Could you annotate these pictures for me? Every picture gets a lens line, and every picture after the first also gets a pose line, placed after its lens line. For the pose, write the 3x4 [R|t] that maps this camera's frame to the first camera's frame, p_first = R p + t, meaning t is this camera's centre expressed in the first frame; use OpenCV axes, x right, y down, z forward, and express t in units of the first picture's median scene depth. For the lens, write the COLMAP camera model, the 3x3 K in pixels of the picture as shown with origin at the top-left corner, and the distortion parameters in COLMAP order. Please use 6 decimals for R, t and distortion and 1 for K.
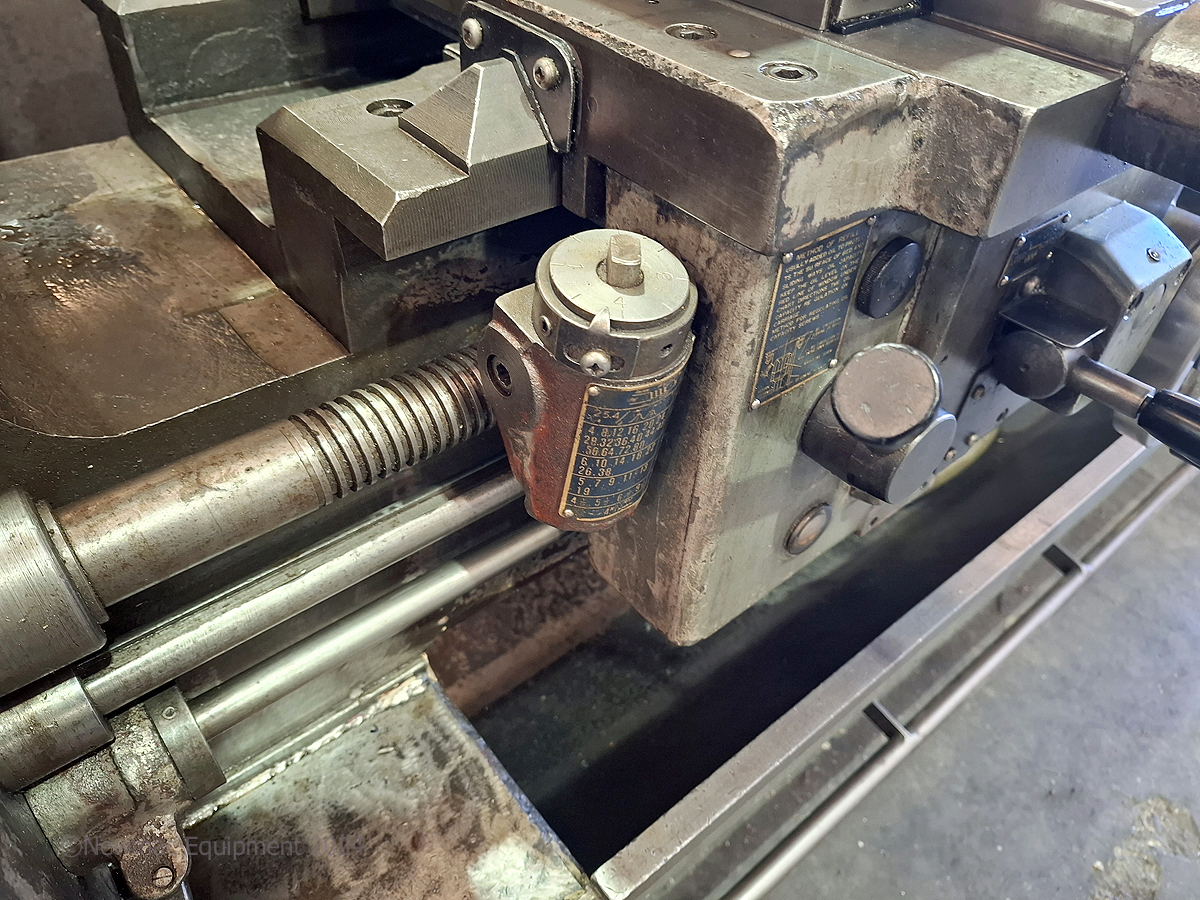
lens RADIAL K [[843.1, 0, 609.2], [0, 843.1, 448.7], [0, 0, 1]] dist [0.064521, -0.076278]
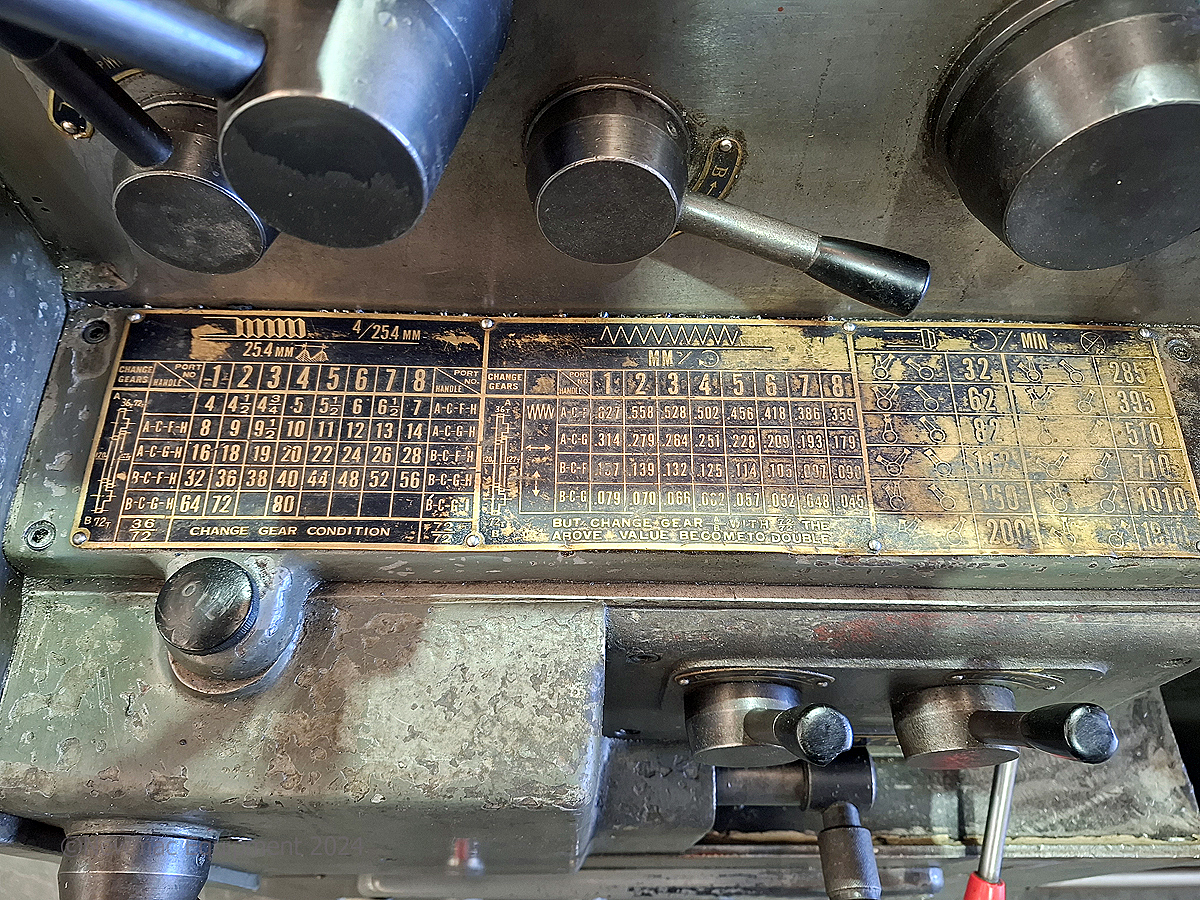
lens RADIAL K [[843.1, 0, 604.8], [0, 843.1, 435.1], [0, 0, 1]] dist [0.064521, -0.076278]
pose [[0.772750, 0.530420, -0.348585, -0.817594], [-0.425587, 0.840458, 0.335420, -0.077052], [0.470885, -0.110842, 0.875204, -0.700394]]
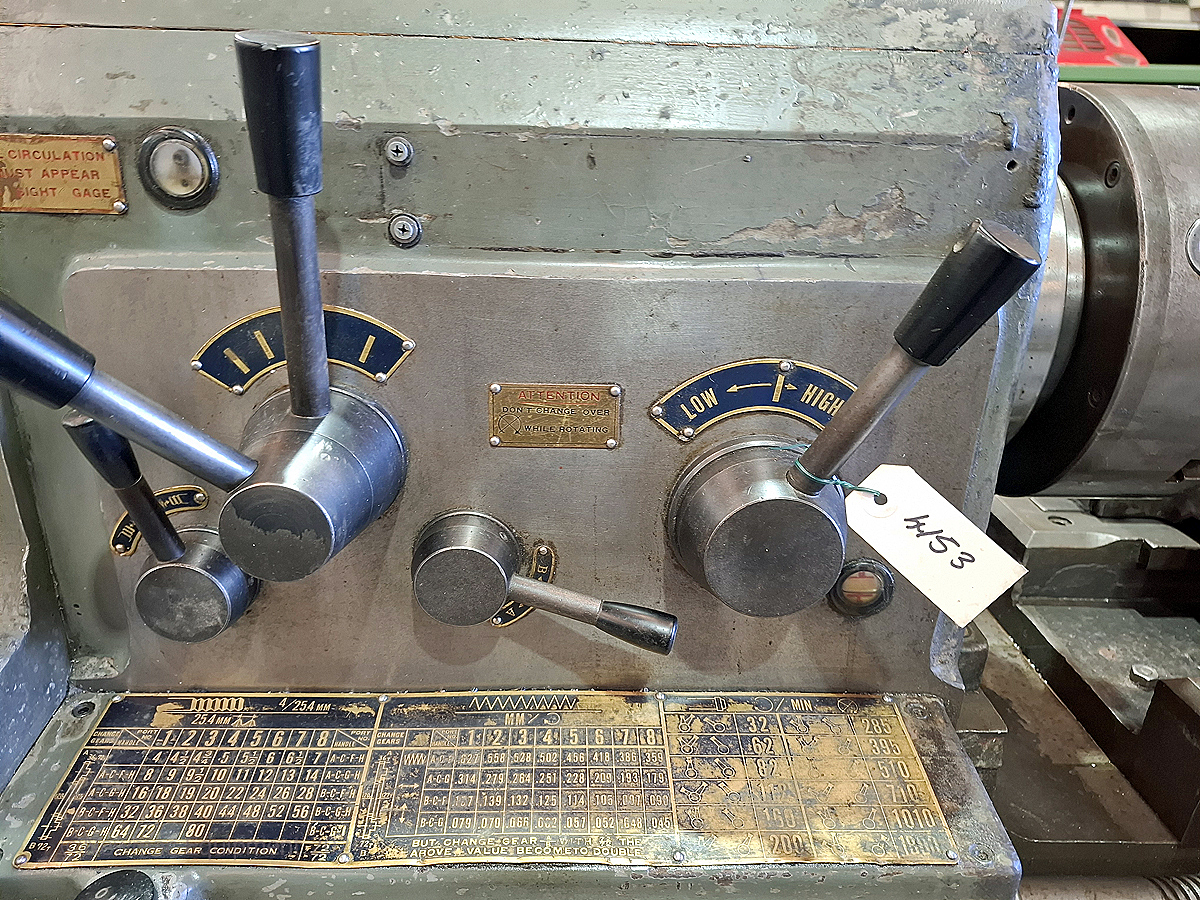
lens RADIAL K [[843.1, 0, 582.2], [0, 843.1, 430.1], [0, 0, 1]] dist [0.064521, -0.076278]
pose [[0.783522, 0.199327, -0.588525, -0.419238], [-0.405935, 0.881292, -0.241952, 0.031738], [0.470435, 0.428478, 0.771426, -0.920432]]
